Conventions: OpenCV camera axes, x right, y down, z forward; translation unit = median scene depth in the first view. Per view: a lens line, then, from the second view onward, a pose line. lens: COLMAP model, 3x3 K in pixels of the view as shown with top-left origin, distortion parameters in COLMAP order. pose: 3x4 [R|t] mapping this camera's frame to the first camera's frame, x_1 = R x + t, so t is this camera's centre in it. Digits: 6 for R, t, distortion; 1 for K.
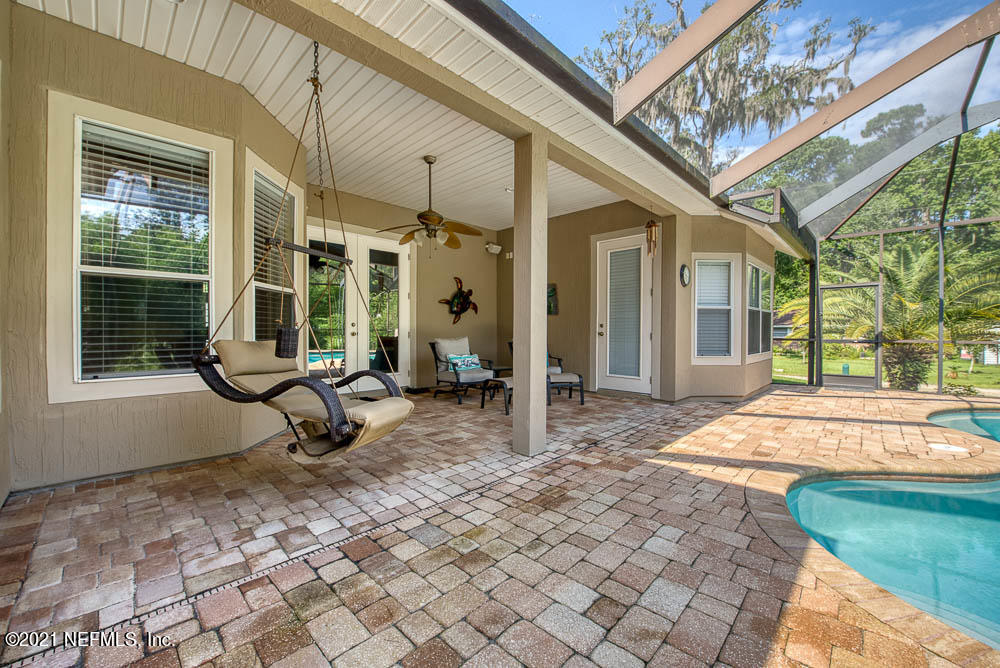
lens RADIAL K [[404.5, 0, 496.3], [0, 404.5, 334.2], [0, 0, 1]] dist [-0.013162, -0.001666]
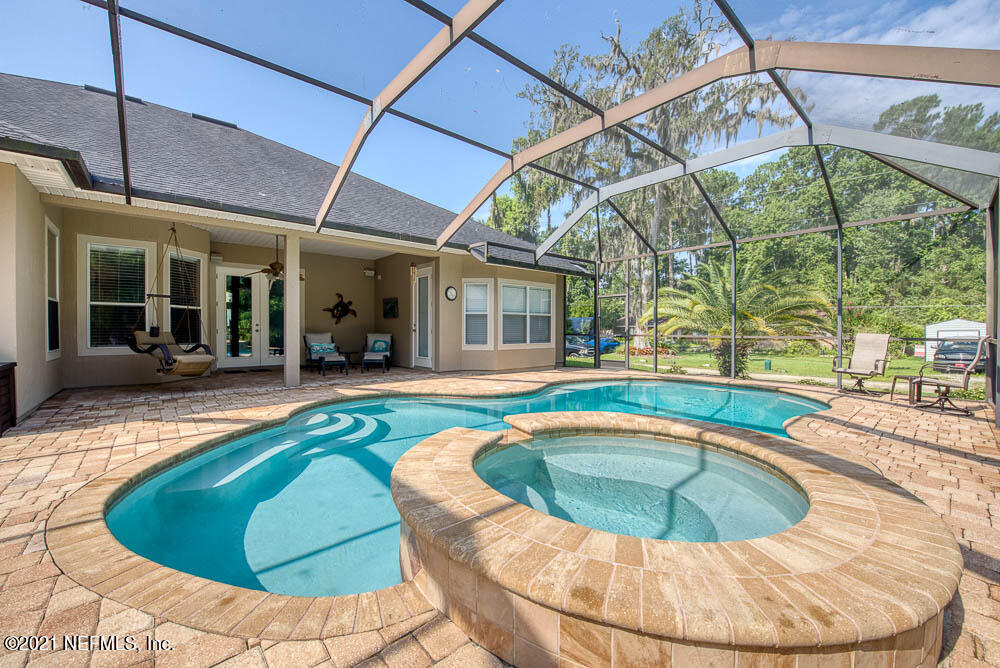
lens RADIAL K [[404.5, 0, 490.0], [0, 404.5, 339.1], [0, 0, 1]] dist [-0.013162, -0.001666]
pose [[0.995067, 0.002479, -0.099171, 0.768705], [-0.001276, 0.999925, 0.012196, 0.013611], [0.099194, -0.012009, 0.994996, -0.560710]]
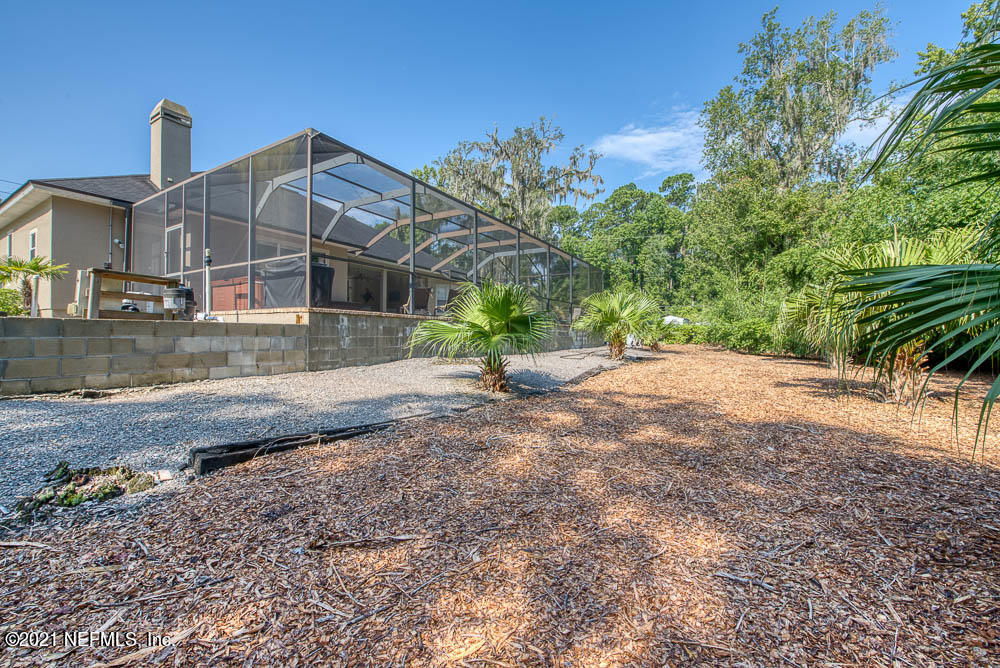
lens RADIAL K [[404.5, 0, 471.1], [0, 404.5, 332.0], [0, 0, 1]] dist [-0.013162, -0.001666]
pose [[0.984968, 0.014585, 0.172119, 0.193845], [-0.012583, 0.999840, -0.012720, 0.268919], [-0.172277, 0.010363, 0.984994, -2.618923]]
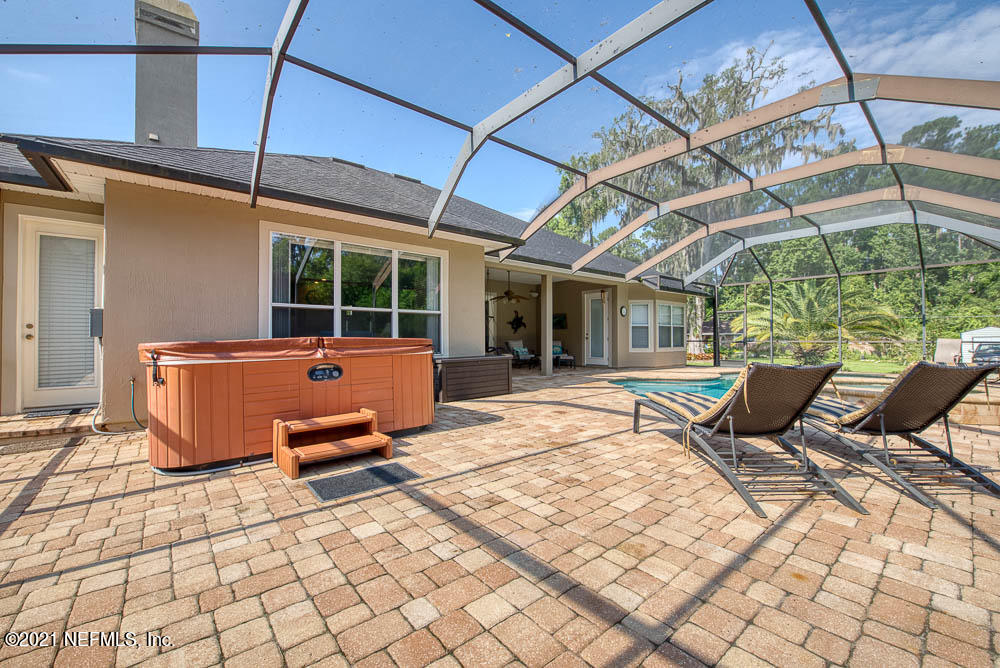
lens RADIAL K [[404.5, 0, 491.7], [0, 404.5, 336.1], [0, 0, 1]] dist [-0.013162, -0.001666]
pose [[0.992438, -0.004423, -0.122668, 0.034252], [0.002211, 0.999833, -0.018161, 0.025902], [0.122728, 0.017753, 0.992282, -1.223356]]
